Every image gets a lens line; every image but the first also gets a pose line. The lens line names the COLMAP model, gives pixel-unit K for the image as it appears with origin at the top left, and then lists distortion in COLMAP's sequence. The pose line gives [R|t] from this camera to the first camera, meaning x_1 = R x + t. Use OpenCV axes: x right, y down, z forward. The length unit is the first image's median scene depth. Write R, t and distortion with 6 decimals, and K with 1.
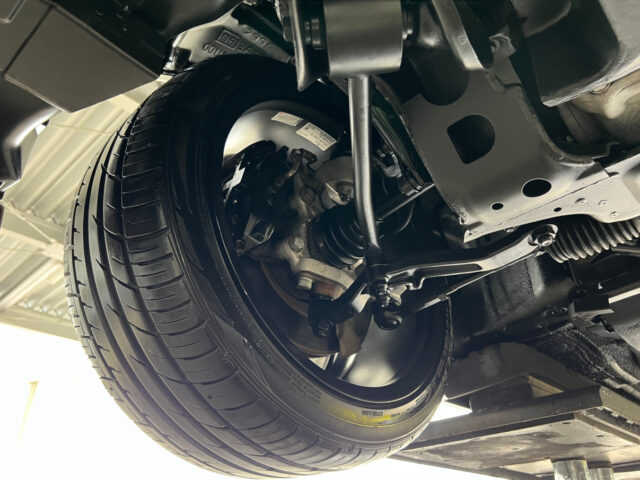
lens RADIAL K [[490.2, 0, 320.0], [0, 490.2, 240.0], [0, 0, 1]] dist [0.008794, -0.004792]
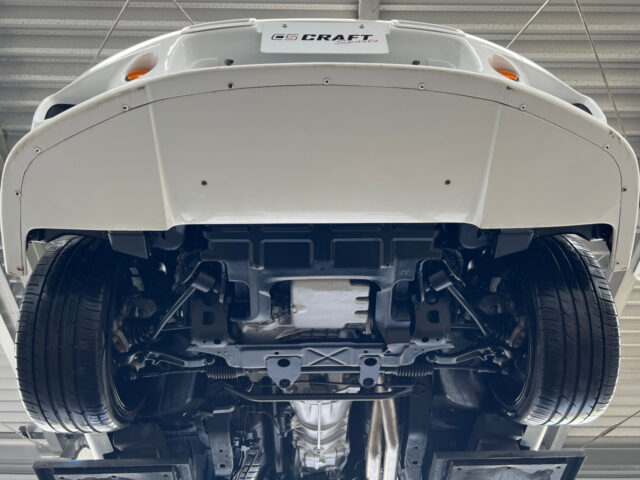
lens RADIAL K [[615.0, 0, 322.9], [0, 615.0, 223.4], [0, 0, 1]] dist [0.020297, 0.010508]
pose [[0.709418, 0.562709, 0.424364, -0.998949], [-0.364280, 0.808206, -0.462713, 0.721967], [-0.603346, 0.173669, 0.778339, -2.213278]]
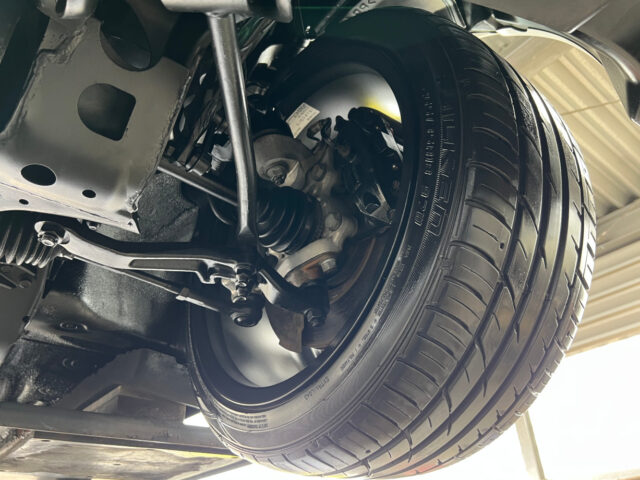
lens RADIAL K [[490.2, 0, 320.0], [0, 490.2, 240.0], [0, 0, 1]] dist [0.008794, -0.004792]
pose [[0.117763, 0.554545, 0.823779, 0.616693], [-0.506165, 0.747220, -0.430649, -0.297505], [-0.854359, -0.366253, 0.368686, -0.545625]]
